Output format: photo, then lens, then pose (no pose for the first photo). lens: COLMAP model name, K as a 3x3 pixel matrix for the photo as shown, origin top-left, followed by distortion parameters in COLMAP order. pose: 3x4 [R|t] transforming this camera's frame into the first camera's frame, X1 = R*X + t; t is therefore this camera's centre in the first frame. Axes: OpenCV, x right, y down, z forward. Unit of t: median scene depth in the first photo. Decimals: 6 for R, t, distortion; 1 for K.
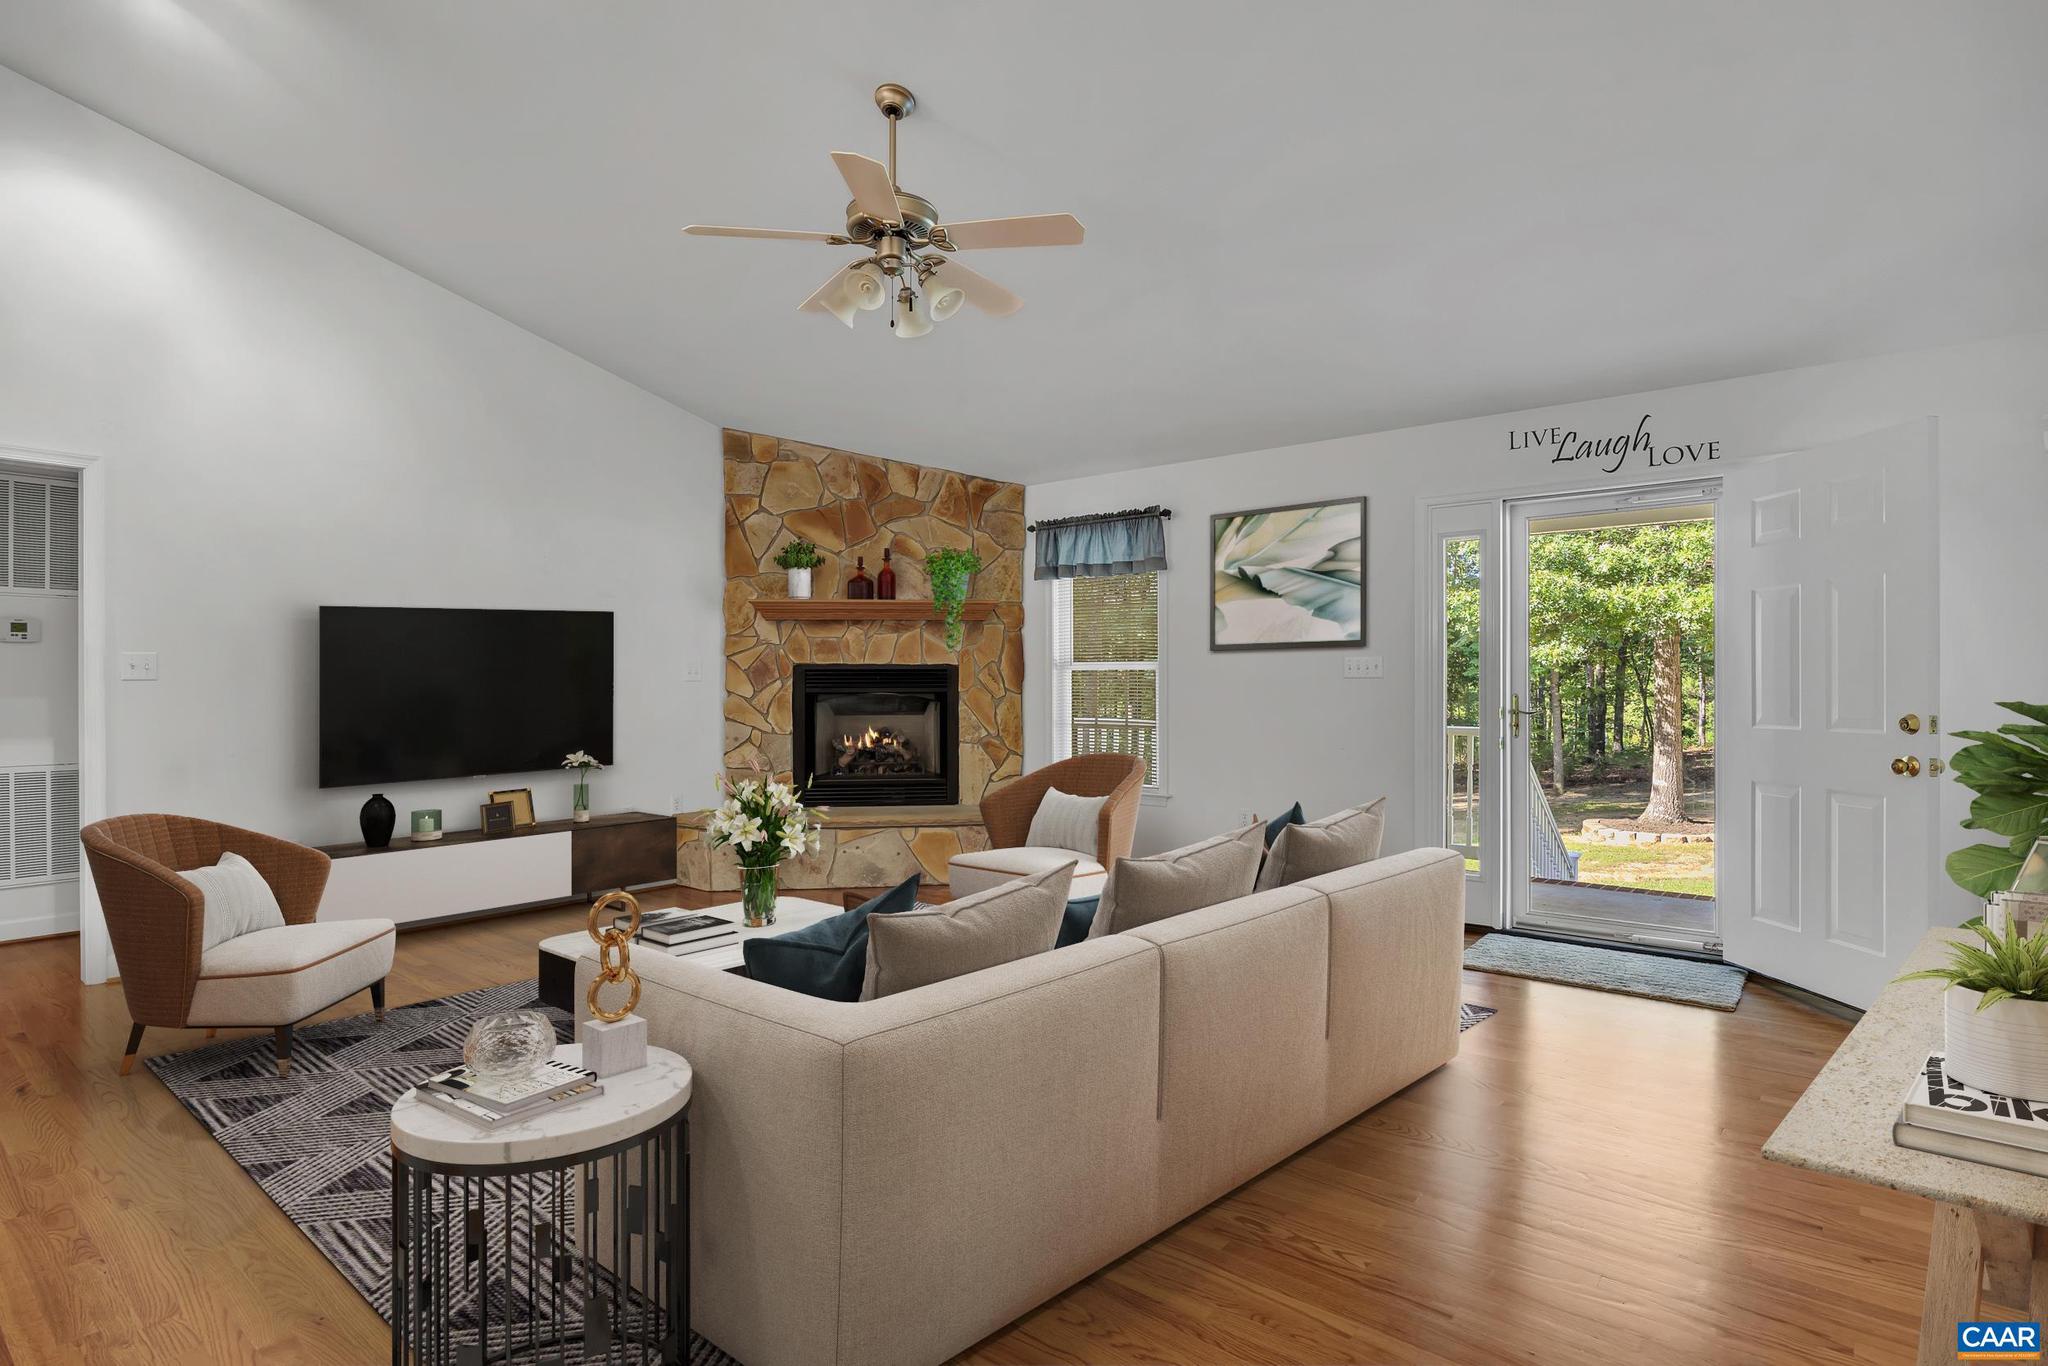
lens RADIAL K [[998.6, 0, 1021.6], [0, 998.6, 683.8], [0, 0, 1]] dist [-0.001717, 0.000352]
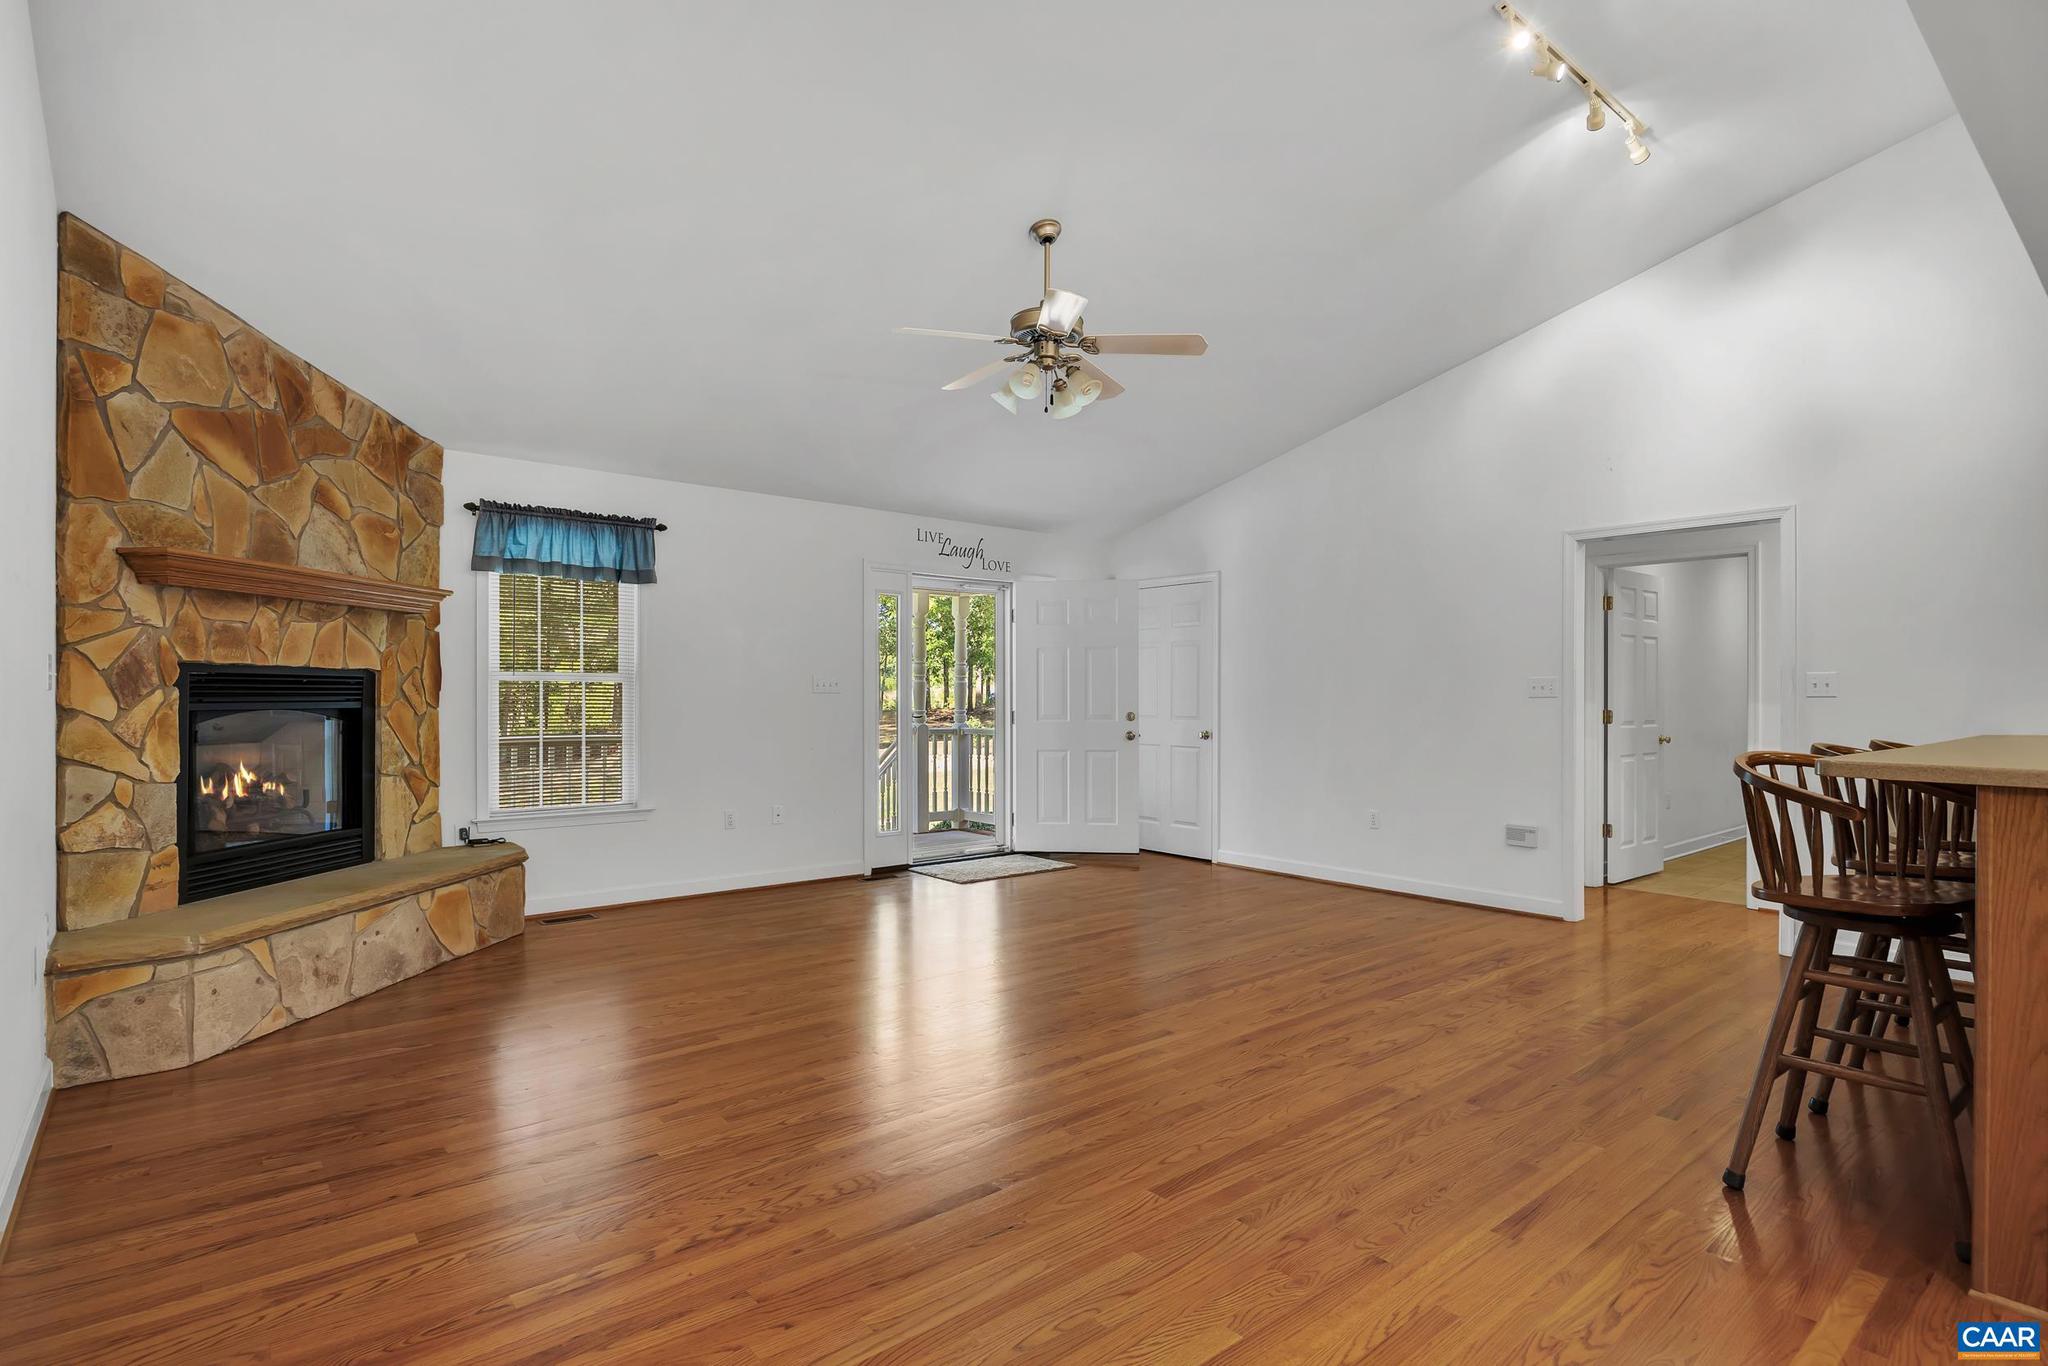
lens RADIAL K [[998.6, 0, 1019.8], [0, 998.6, 694.0], [0, 0, 1]] dist [-0.001717, 0.000352]
pose [[0.224210, 0.004727, 0.974529, -0.689833], [-0.001585, 0.999989, -0.004486, 0.000758], [-0.974540, -0.000539, 0.224215, 0.383918]]
